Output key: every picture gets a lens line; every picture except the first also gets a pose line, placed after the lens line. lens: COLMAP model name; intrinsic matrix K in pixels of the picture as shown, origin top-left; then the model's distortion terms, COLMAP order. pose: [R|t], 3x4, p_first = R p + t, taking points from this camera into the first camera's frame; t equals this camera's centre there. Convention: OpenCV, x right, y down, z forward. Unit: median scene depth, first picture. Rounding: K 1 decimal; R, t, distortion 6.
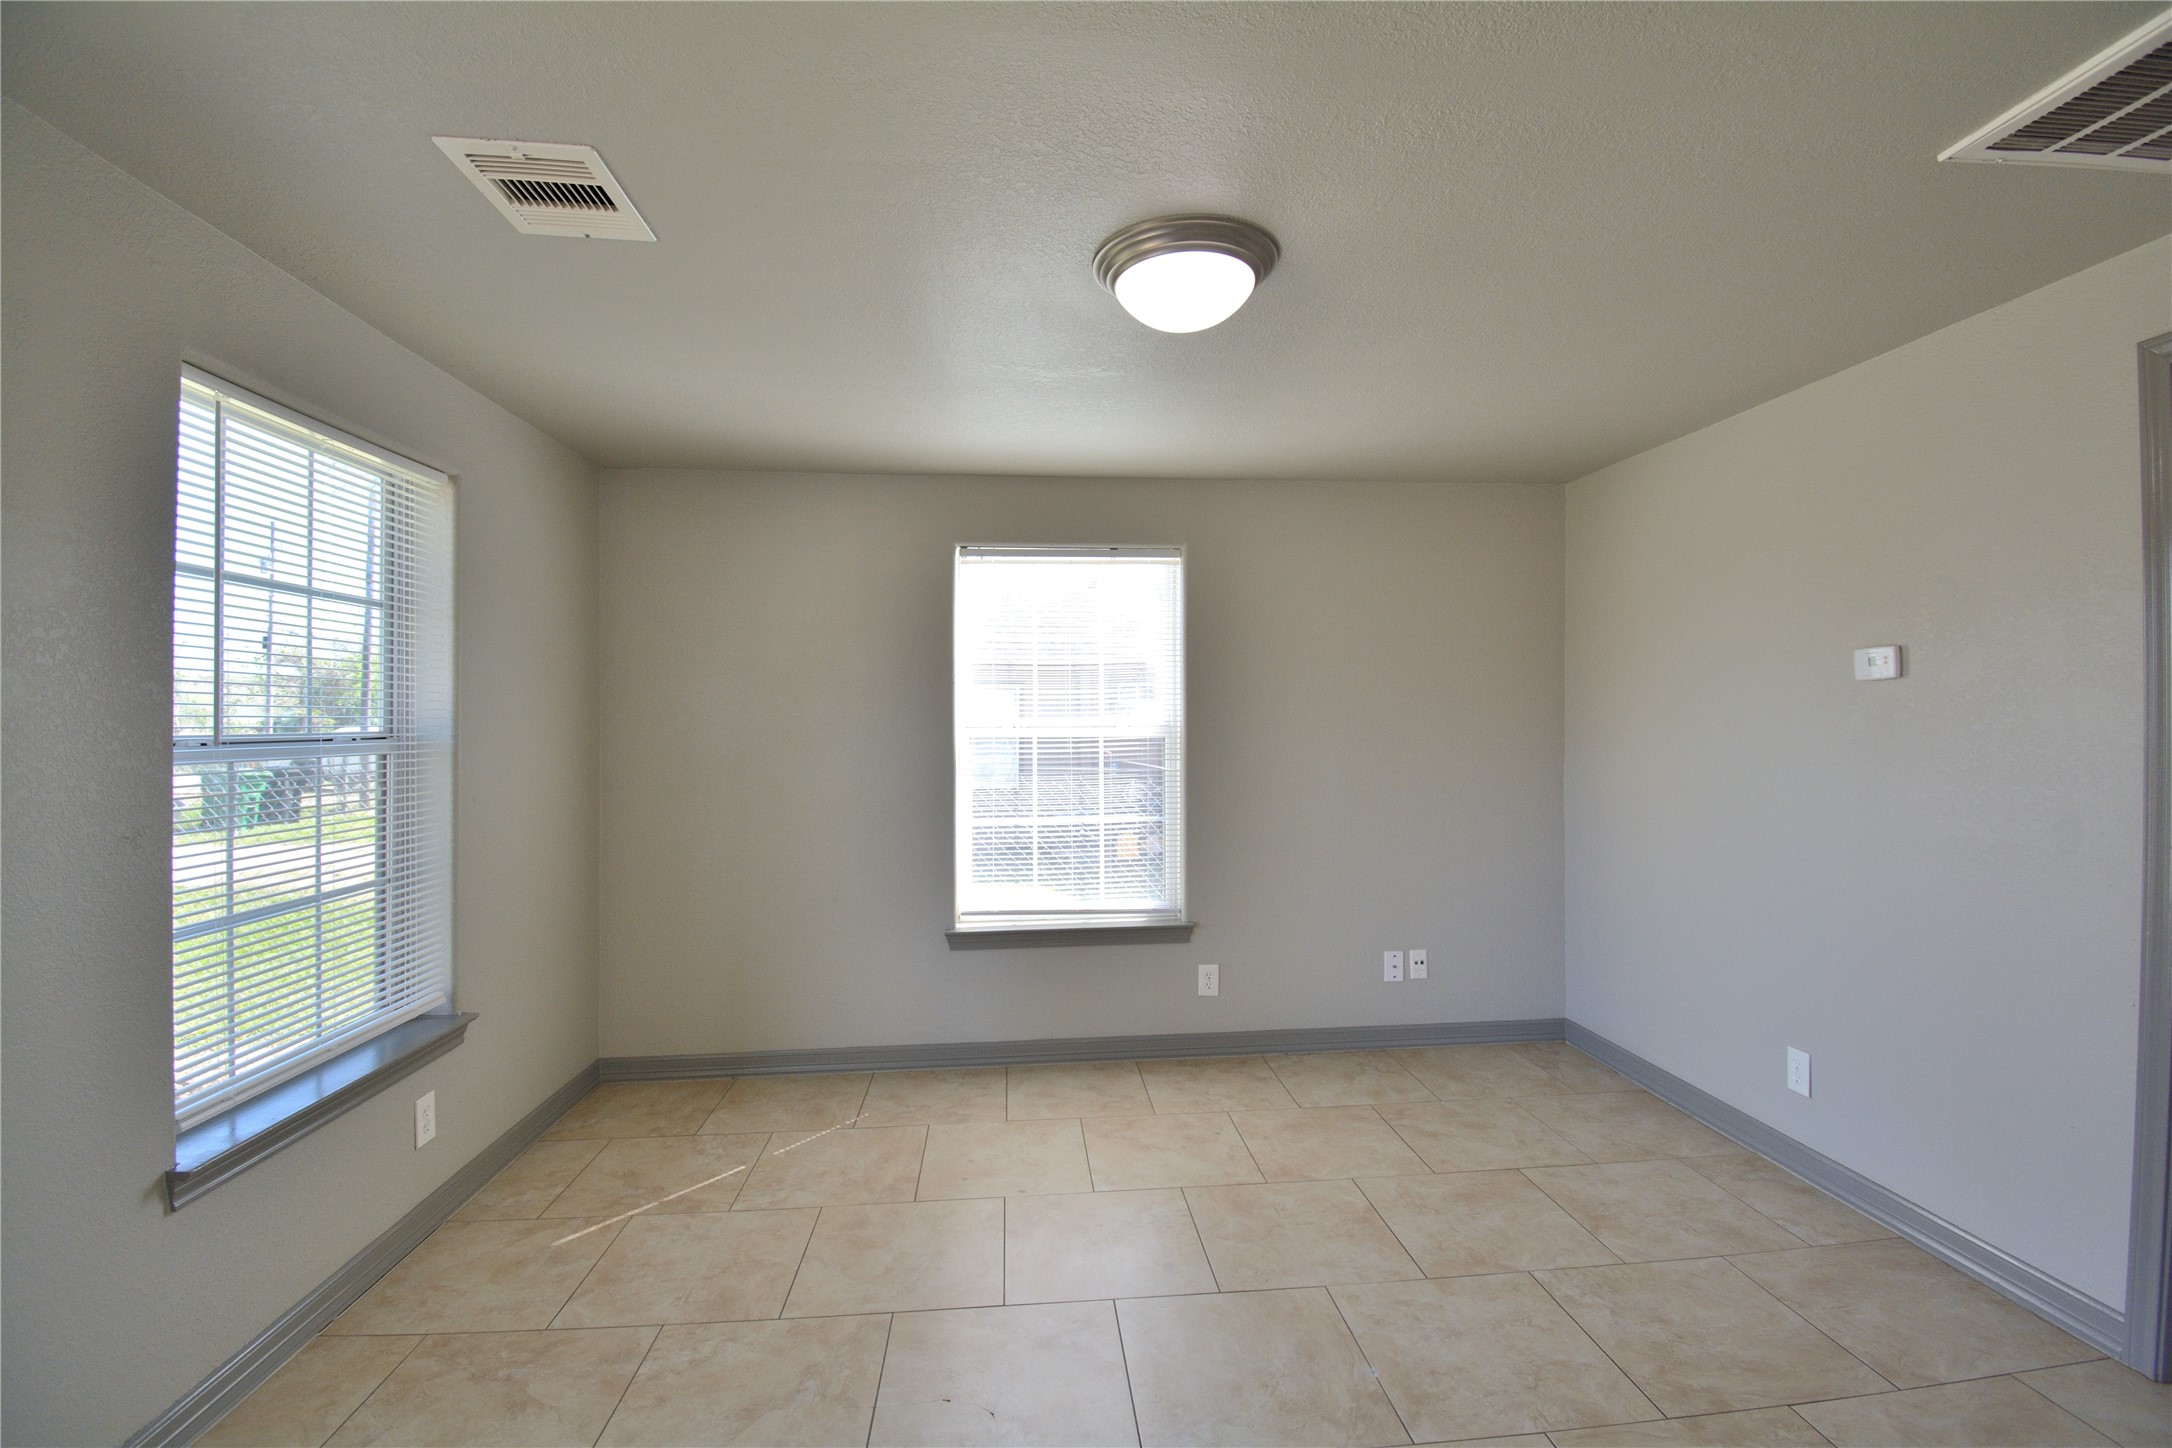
lens RADIAL K [[972.1, 0, 1107.8], [0, 972.1, 713.0], [0, 0, 1]] dist [0.038278, -0.004219]
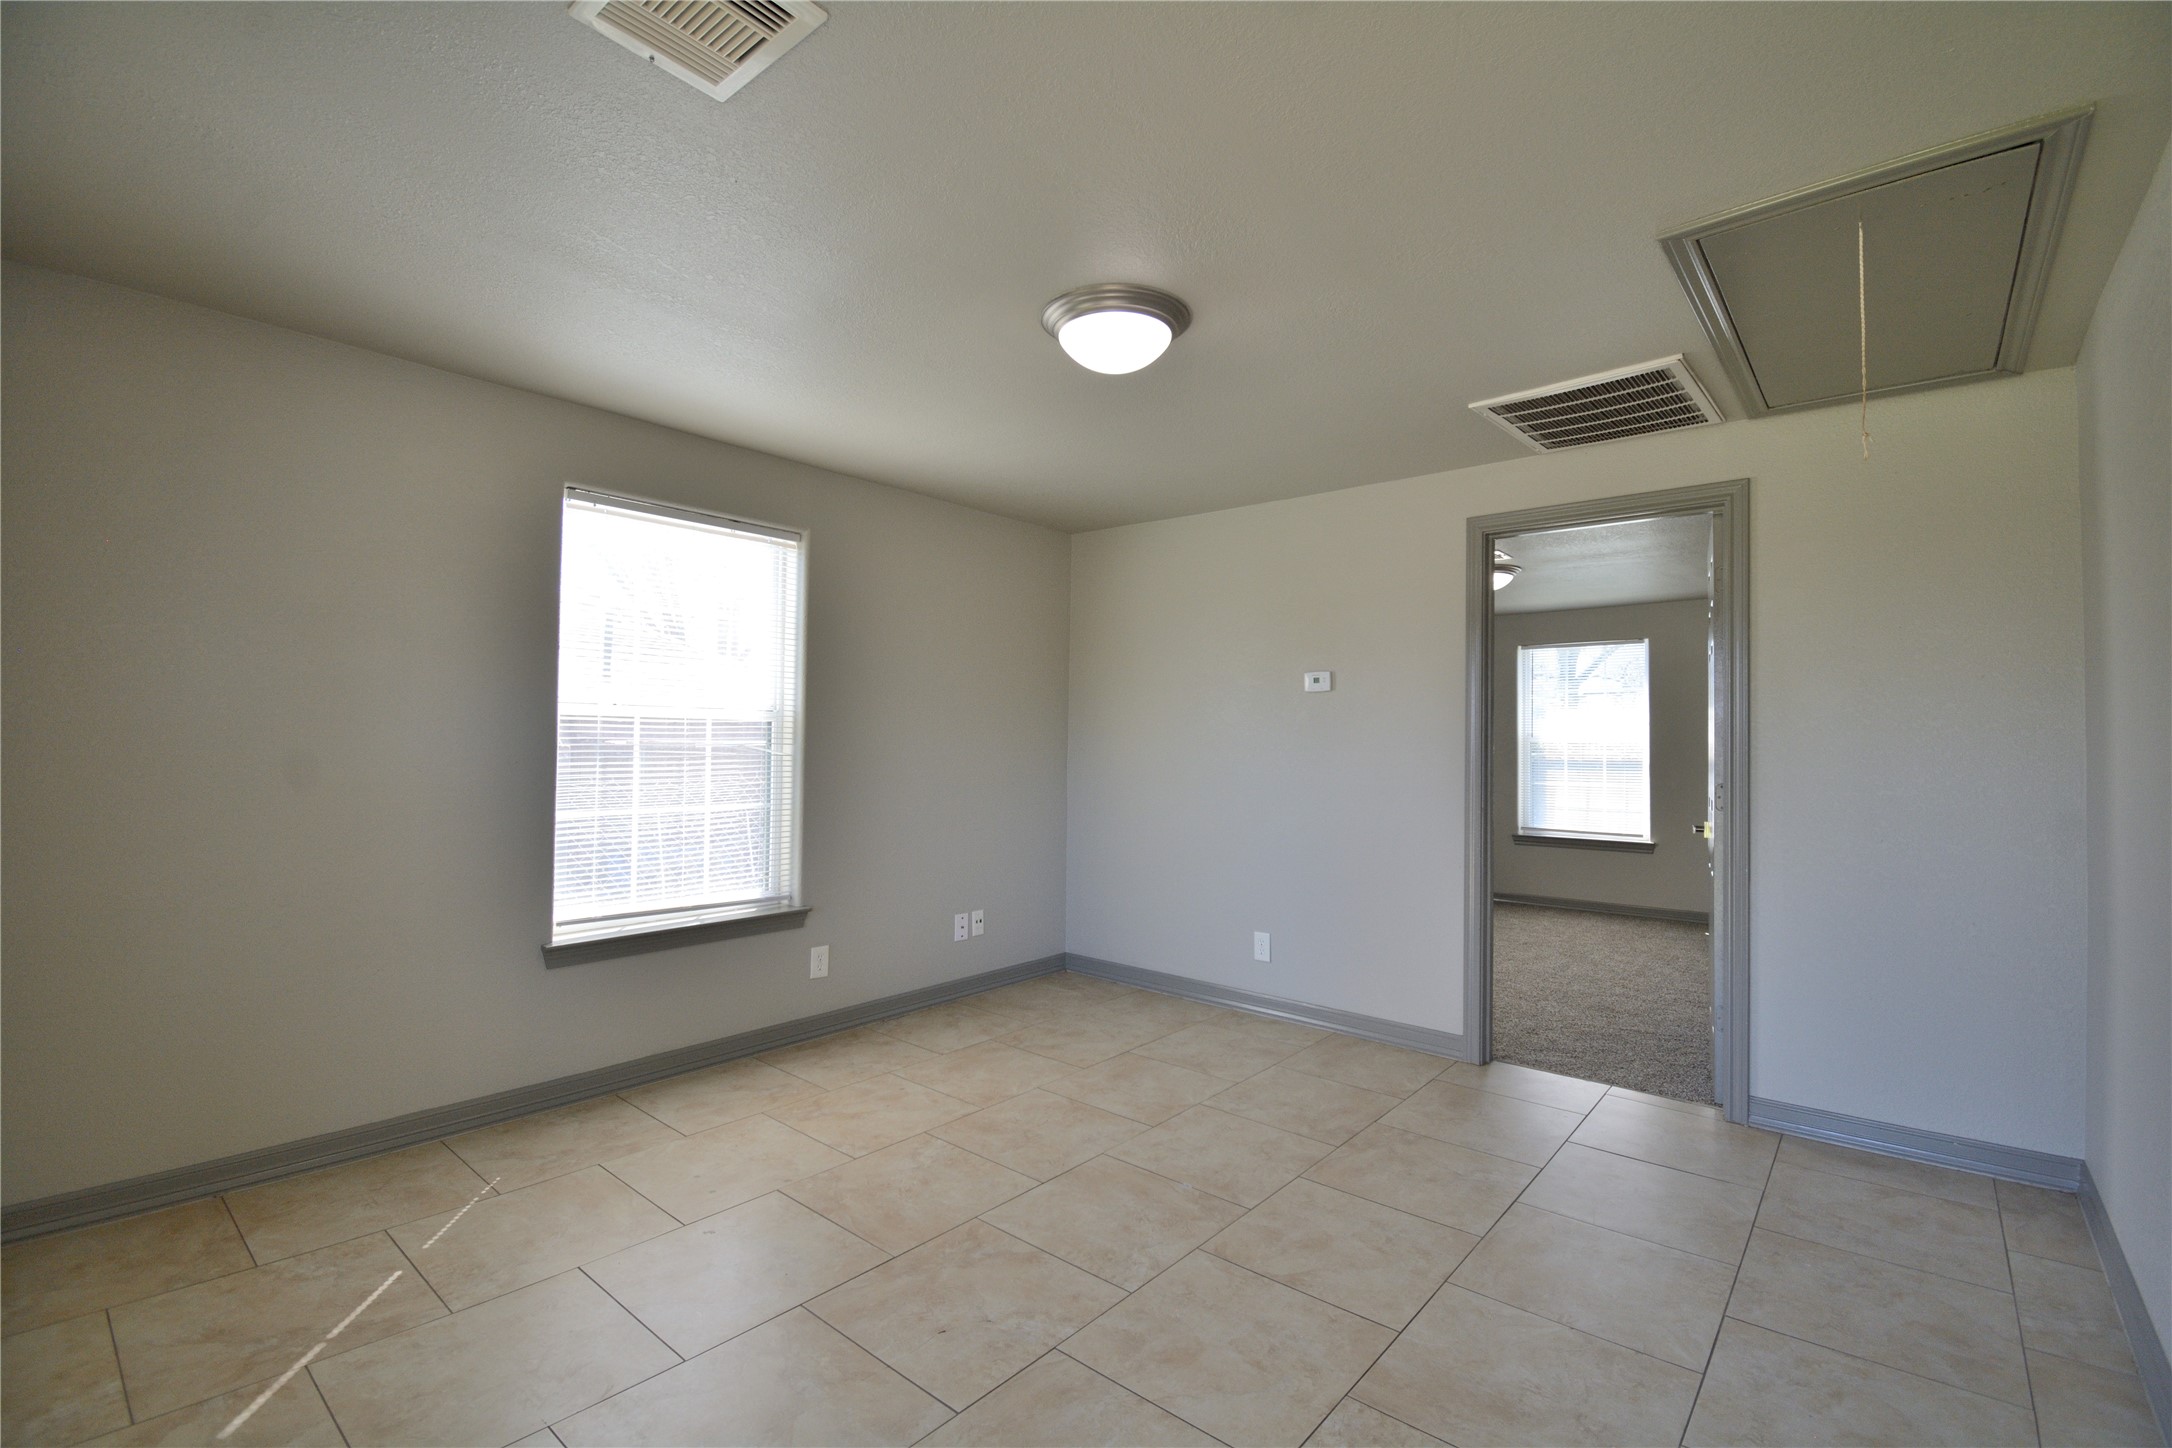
lens RADIAL K [[972.1, 0, 1084.9], [0, 972.1, 717.8], [0, 0, 1]] dist [0.038278, -0.004219]
pose [[0.726836, 0.031367, 0.686095, -0.407229], [-0.023579, 0.999507, -0.020717, 0.035159], [-0.686407, -0.001119, 0.727217, 0.072295]]
